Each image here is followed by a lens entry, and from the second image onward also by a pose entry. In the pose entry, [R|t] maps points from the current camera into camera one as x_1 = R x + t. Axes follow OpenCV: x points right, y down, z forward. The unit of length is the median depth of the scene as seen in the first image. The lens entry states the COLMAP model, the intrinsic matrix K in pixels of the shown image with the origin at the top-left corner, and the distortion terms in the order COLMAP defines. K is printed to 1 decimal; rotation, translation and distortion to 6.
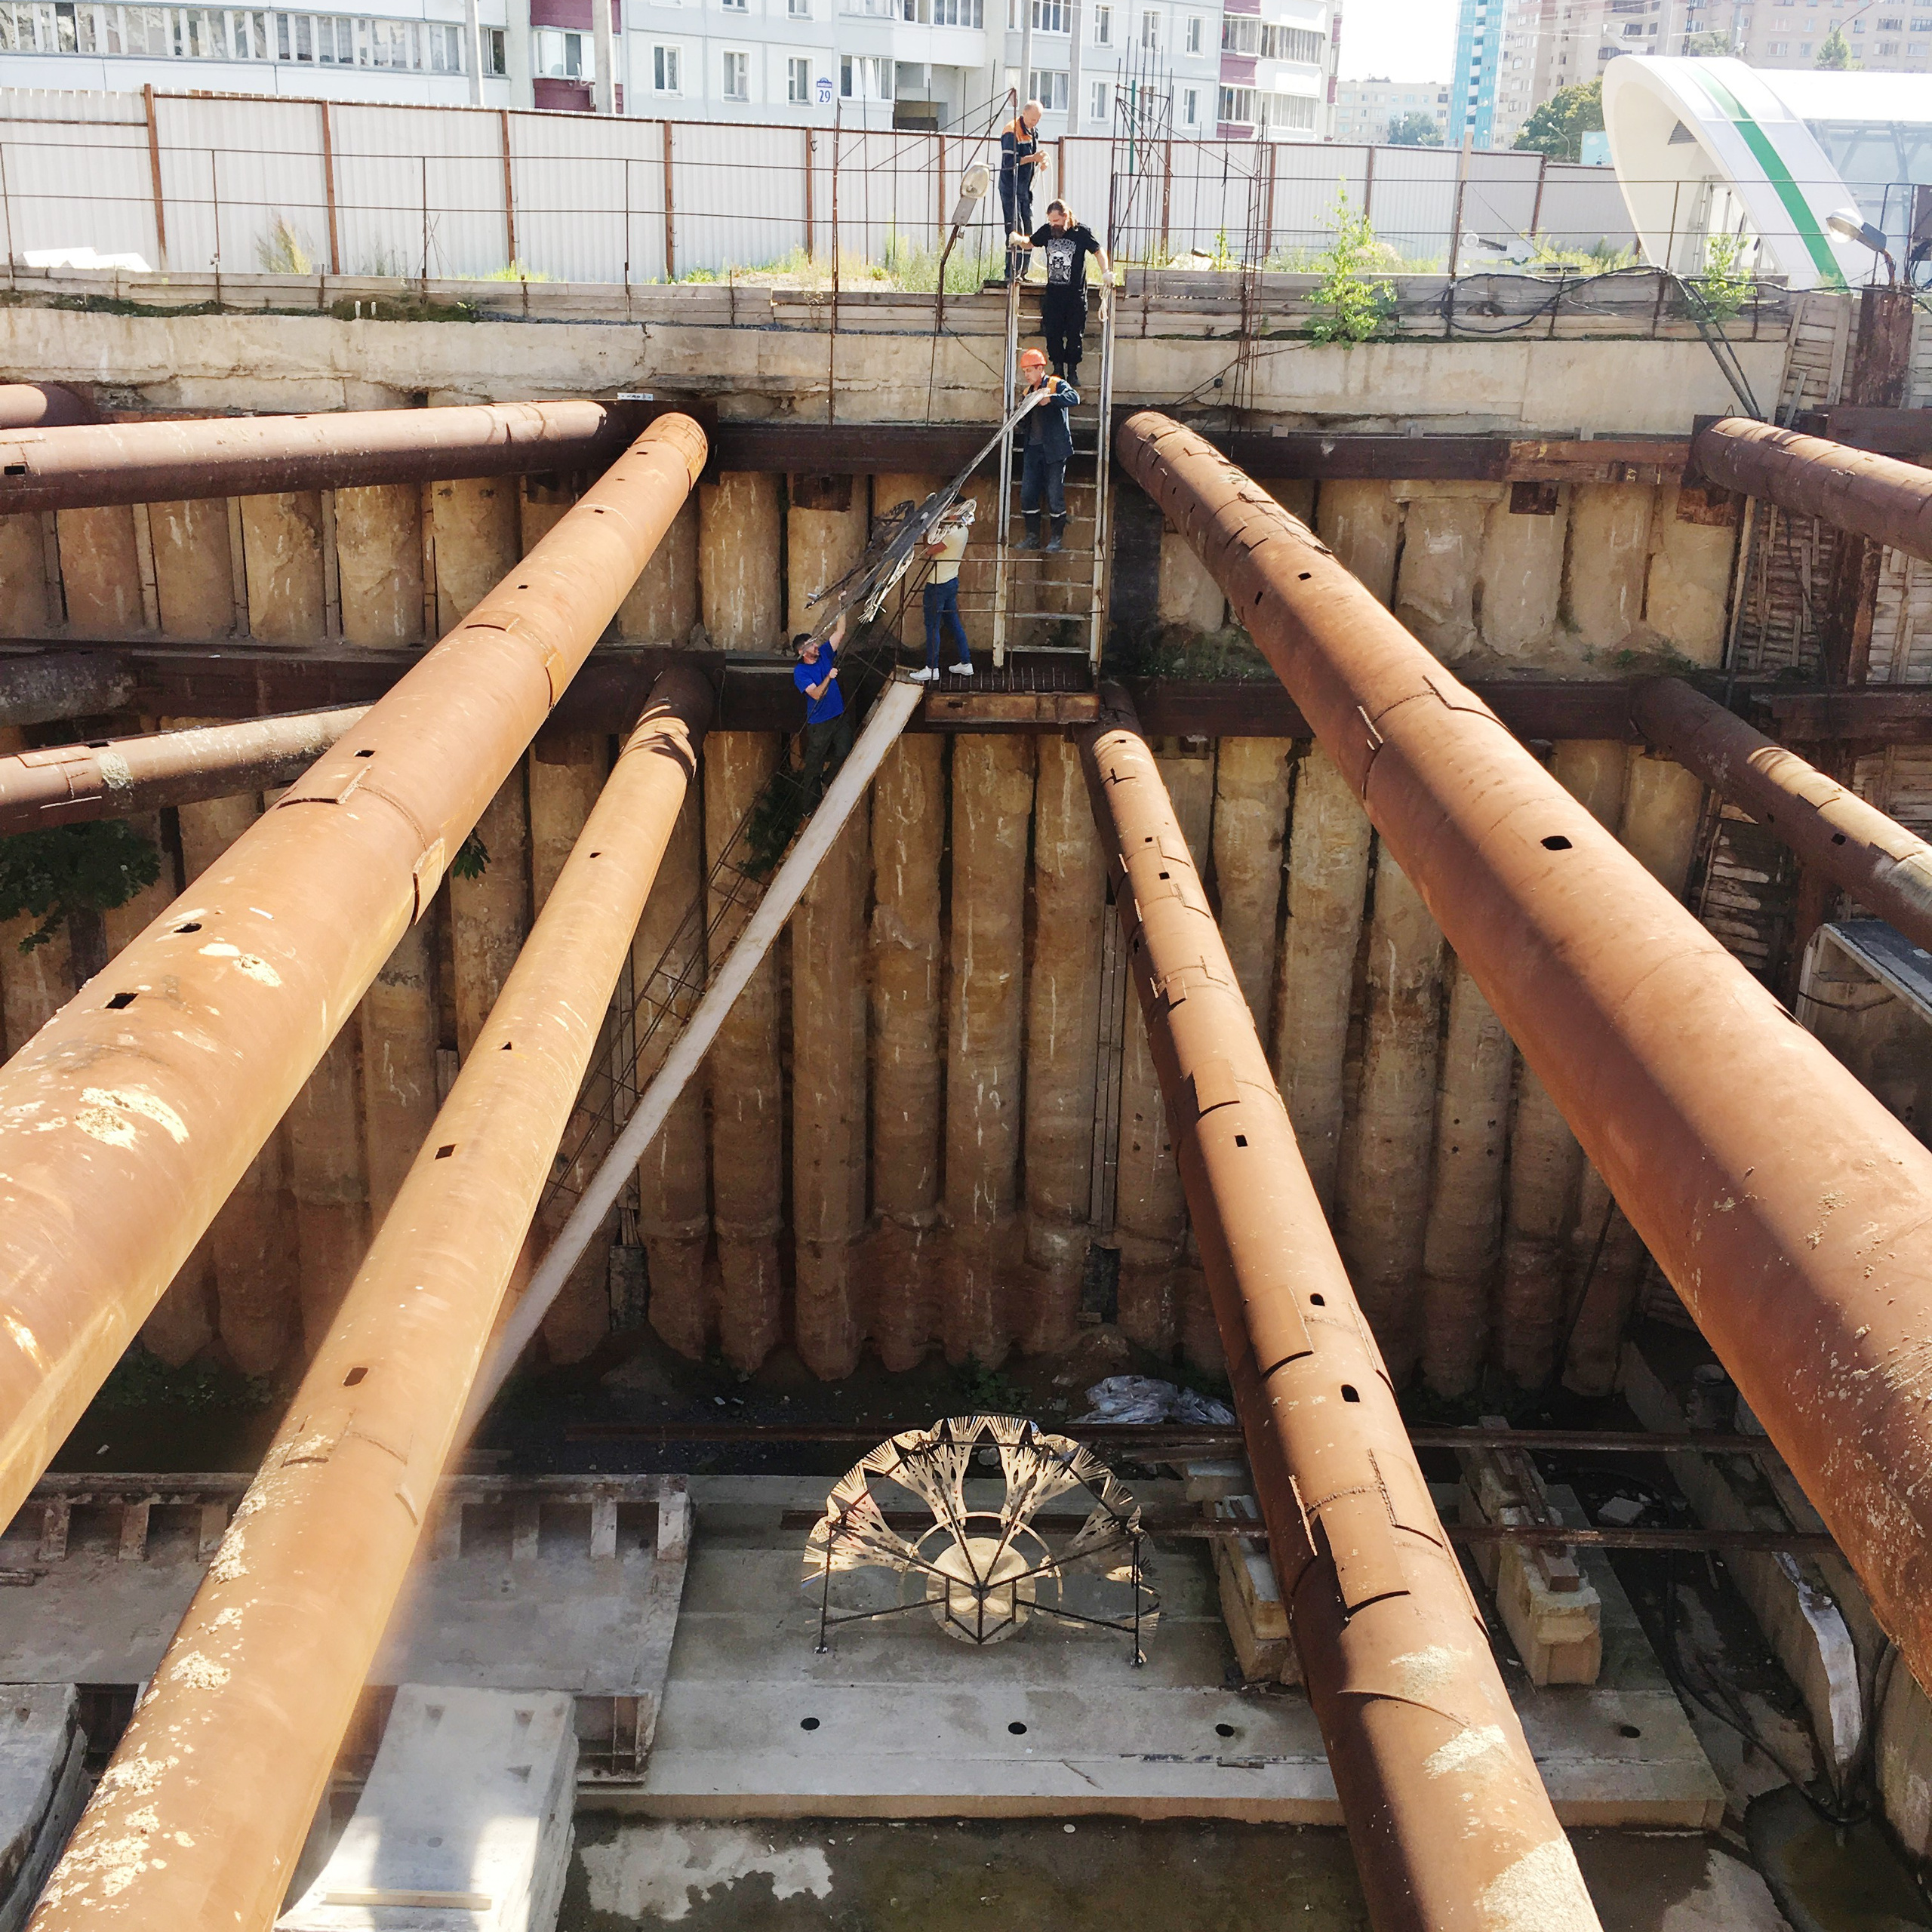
lens RADIAL K [[2237.8, 0, 967.4], [0, 2237.8, 958.3], [0, 0, 1]] dist [0.045157, 0.000000]
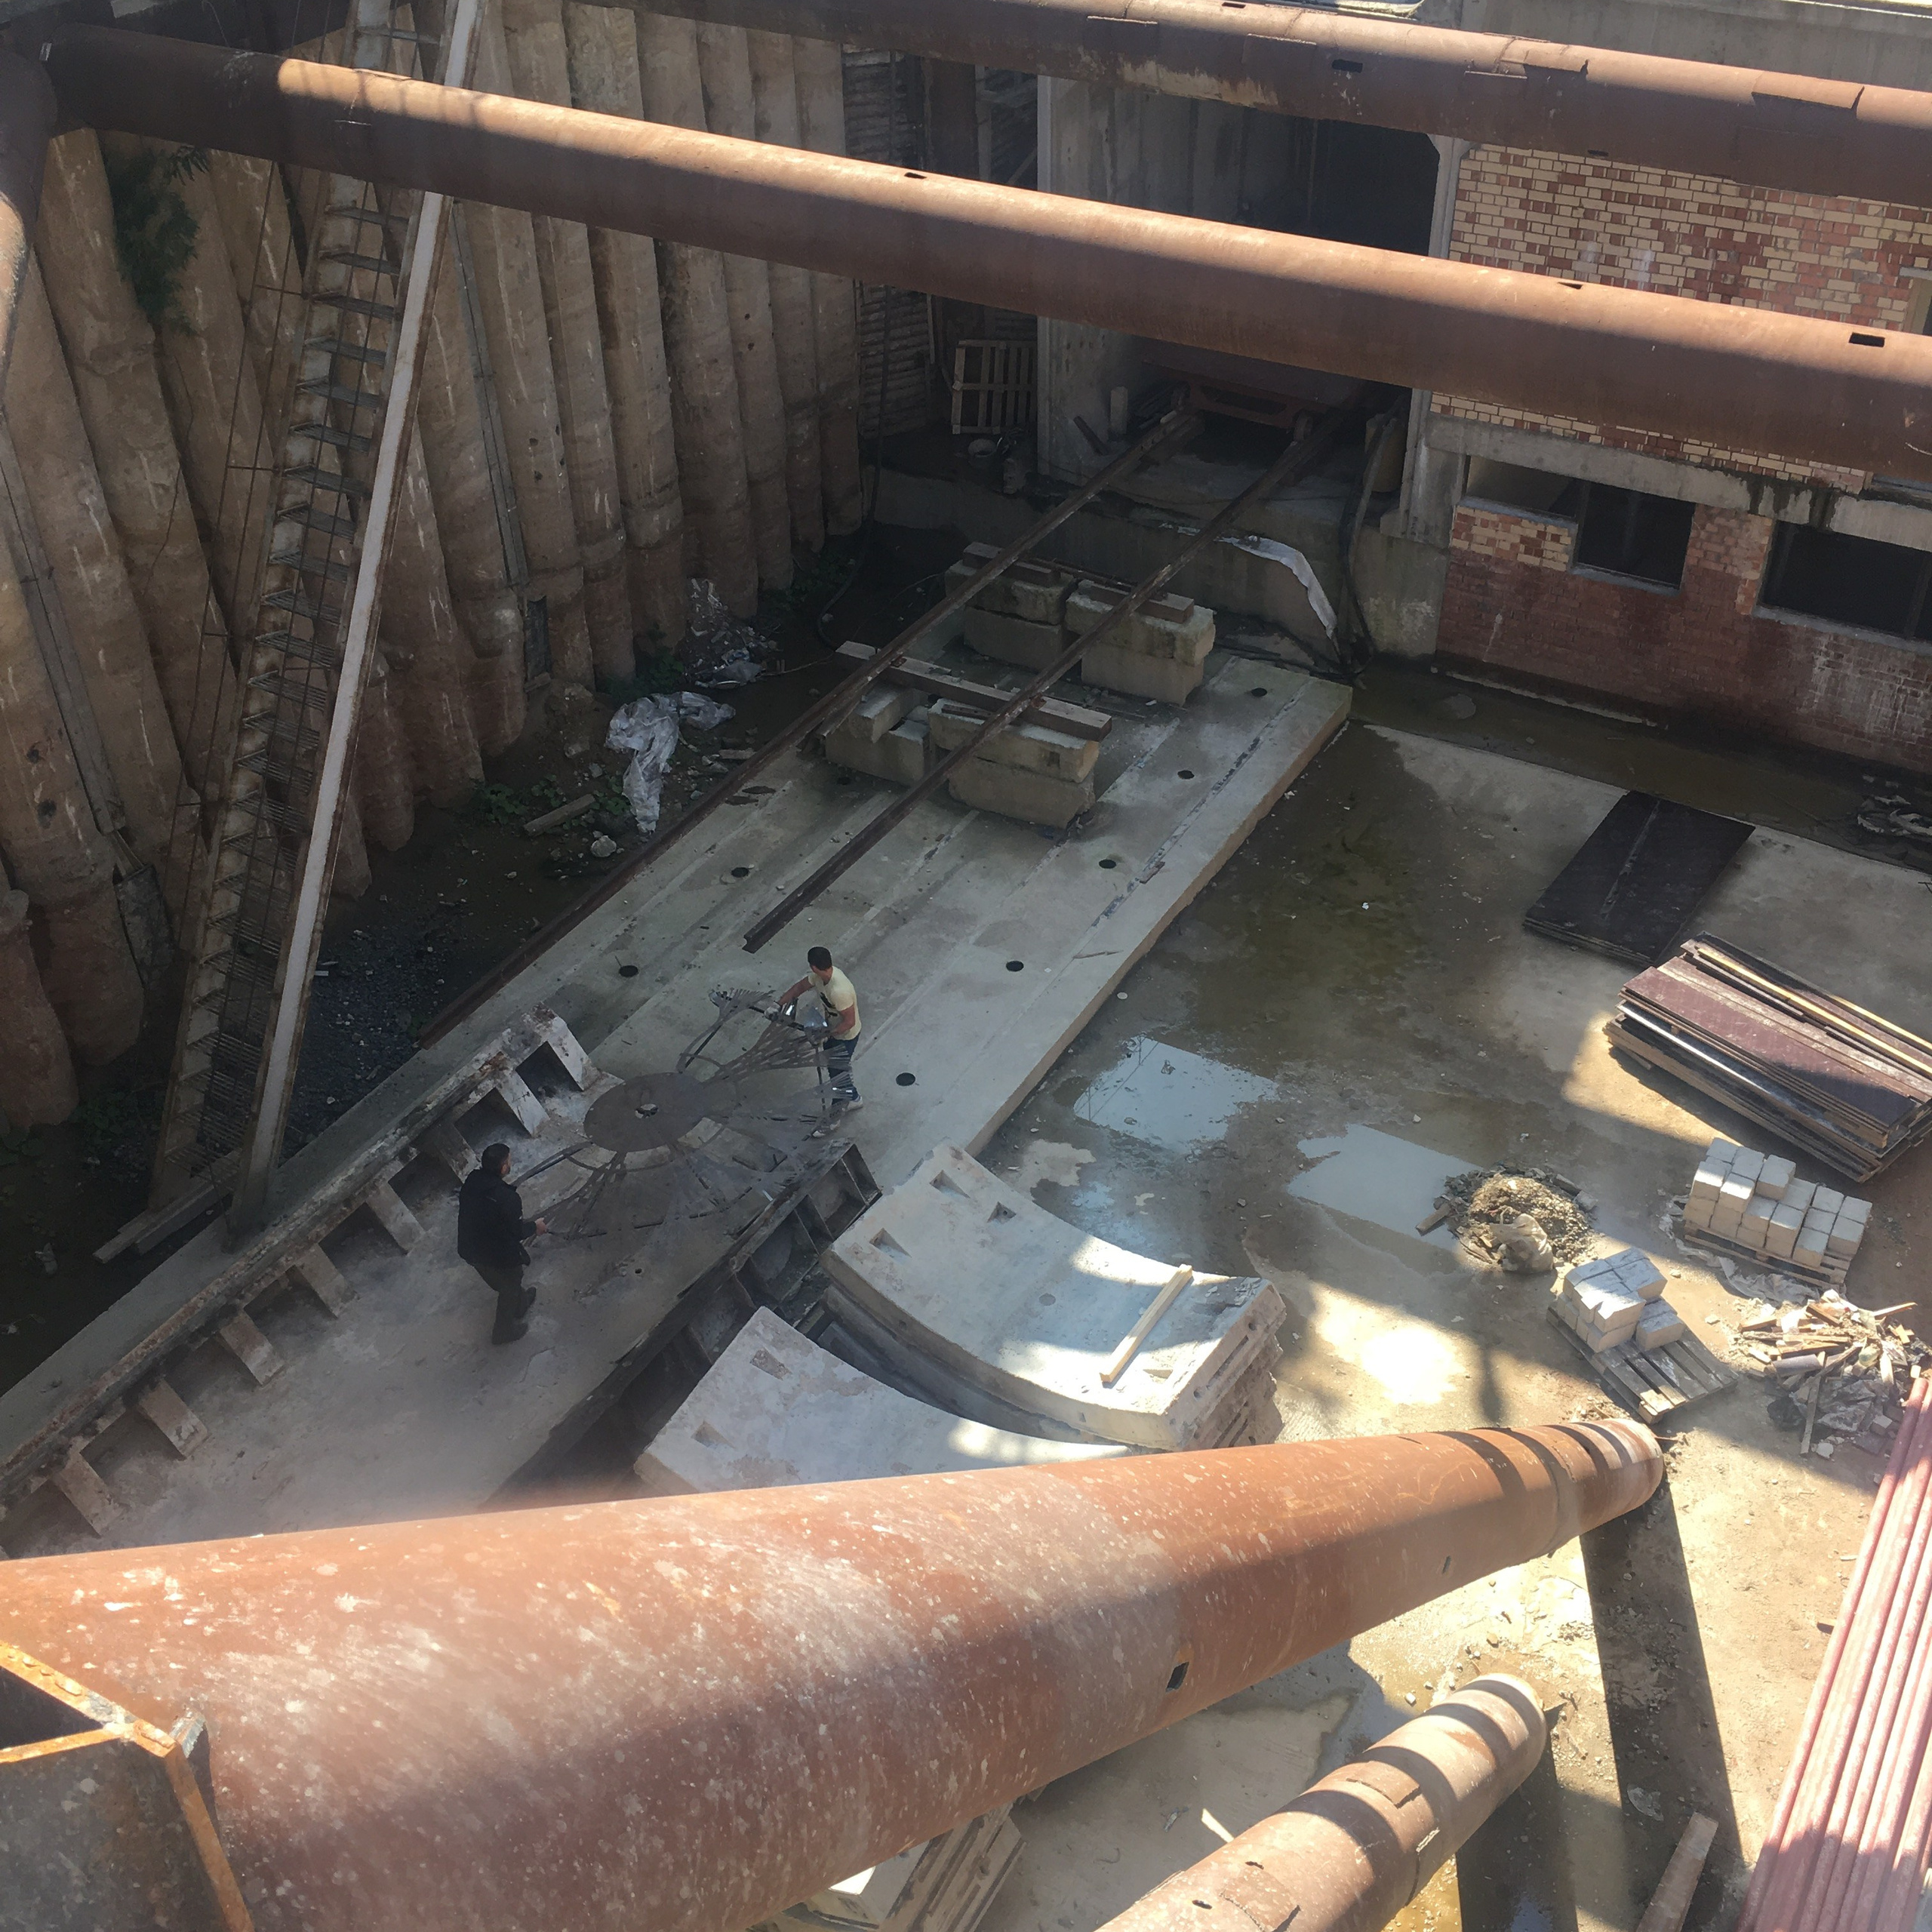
lens RADIAL K [[2237.8, 0, 968.3], [0, 2237.8, 972.1], [0, 0, 1]] dist [0.045157, 0.000000]
pose [[0.513081, -0.552743, 0.656676, -0.538477], [0.309755, 0.832735, 0.458916, -0.110059], [-0.800500, -0.032053, 0.598475, 0.319647]]
